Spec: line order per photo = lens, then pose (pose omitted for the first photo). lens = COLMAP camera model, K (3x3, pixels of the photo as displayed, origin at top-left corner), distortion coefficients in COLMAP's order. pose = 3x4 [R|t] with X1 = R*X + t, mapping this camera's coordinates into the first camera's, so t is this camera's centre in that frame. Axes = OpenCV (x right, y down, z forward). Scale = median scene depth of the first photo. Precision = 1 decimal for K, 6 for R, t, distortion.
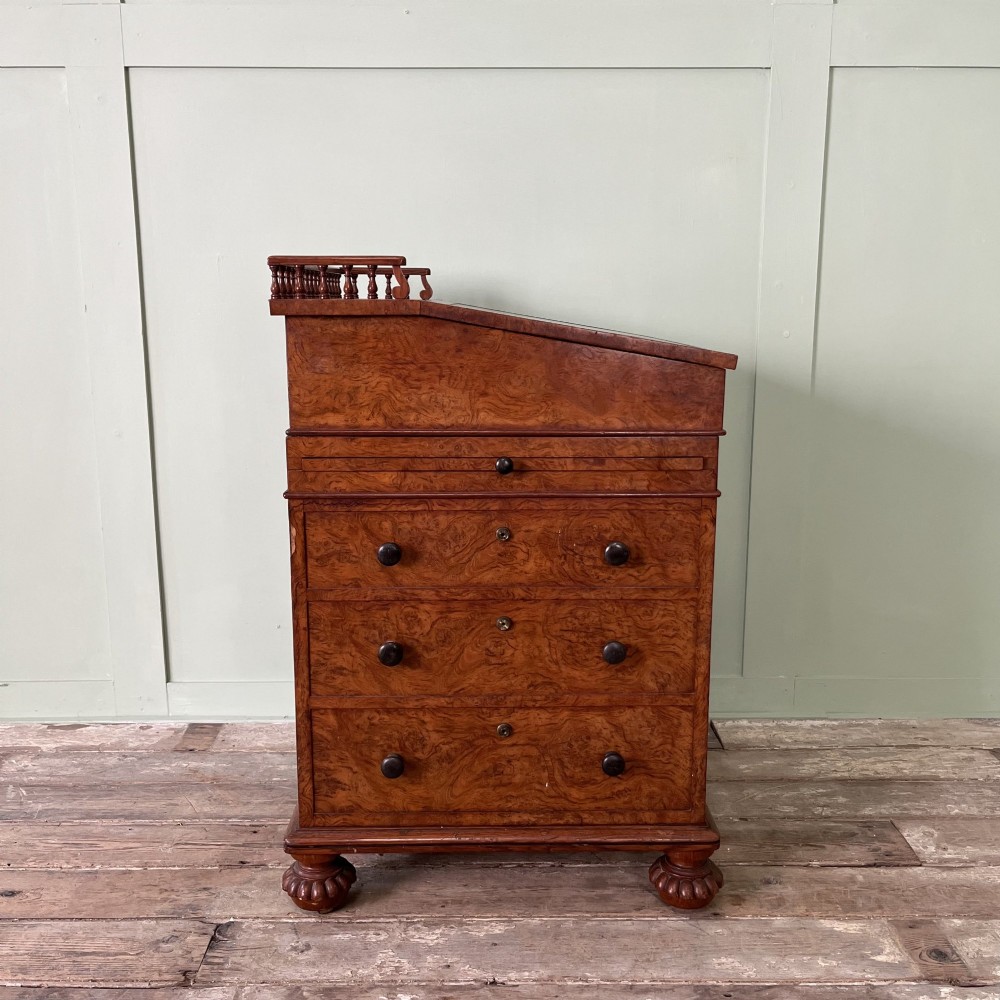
lens RADIAL K [[1091.9, 0, 516.2], [0, 1091.9, 447.1], [0, 0, 1]] dist [0.082218, -0.134776]
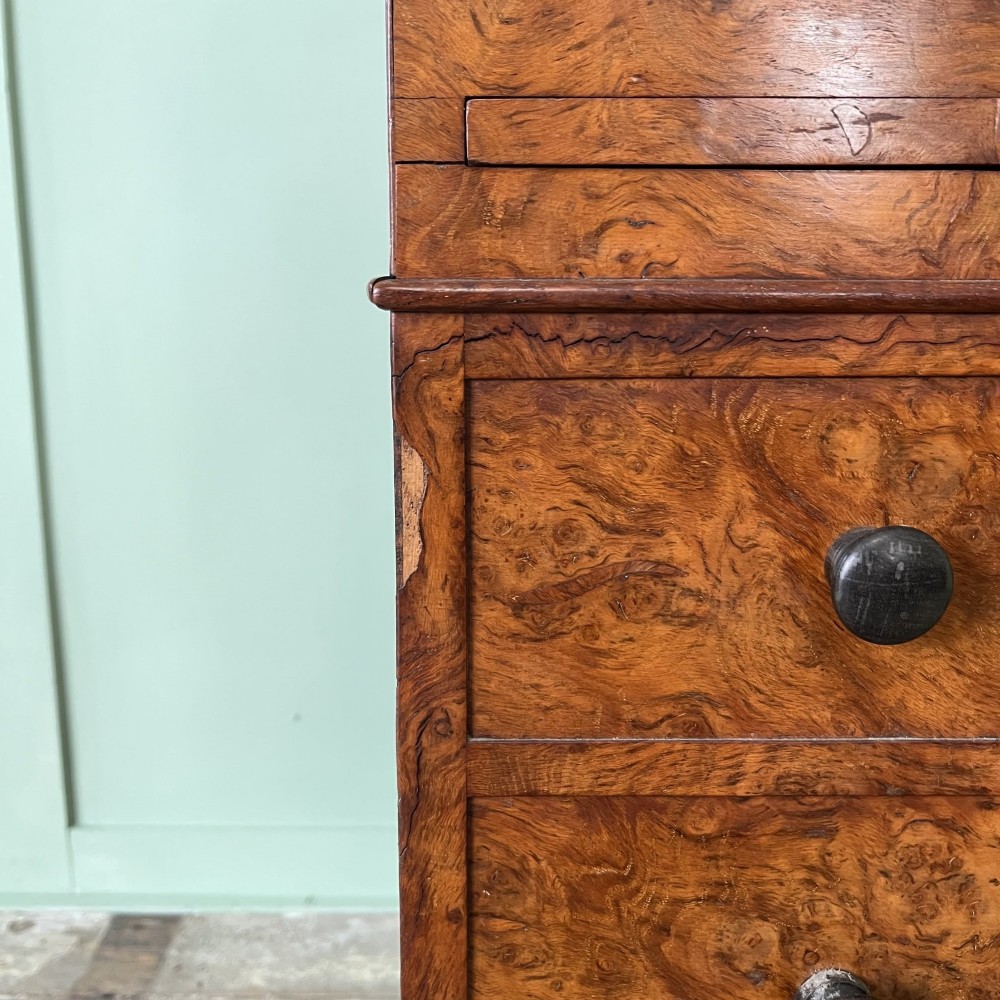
lens RADIAL K [[1114.2, 0, 506.1], [0, 1114.2, 427.0], [0, 0, 1]] dist [0.064429, -0.097403]
pose [[0.999914, 0.000084, -0.013133, -0.172549], [-0.000359, 0.999780, -0.020949, 0.068580], [0.013128, 0.020952, 0.999694, 0.742618]]
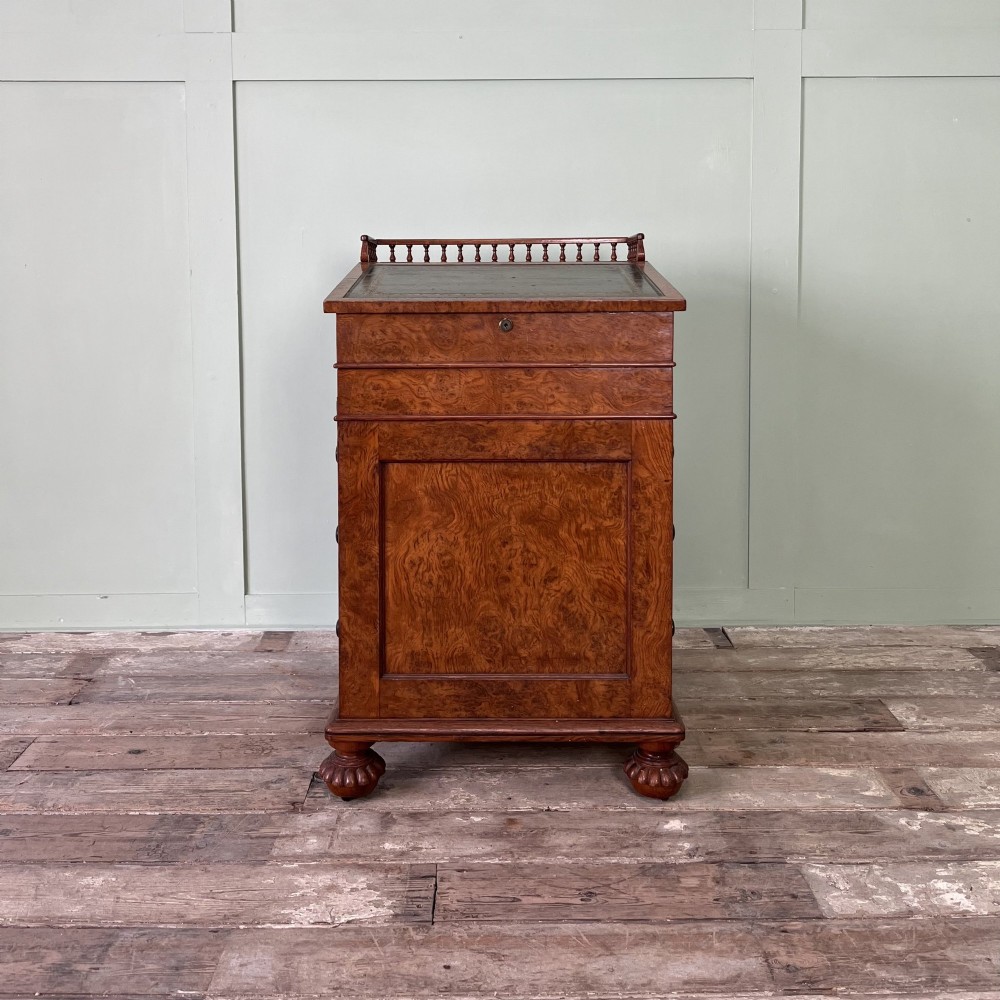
lens RADIAL K [[1095.4, 0, 503.7], [0, 1095.4, 353.2], [0, 0, 1]] dist [0.079839, -0.145124]
pose [[0.999928, -0.004376, -0.011175, -0.050496], [0.003597, 0.997625, -0.068788, 0.063164], [0.011450, 0.068743, 0.997569, -0.234465]]
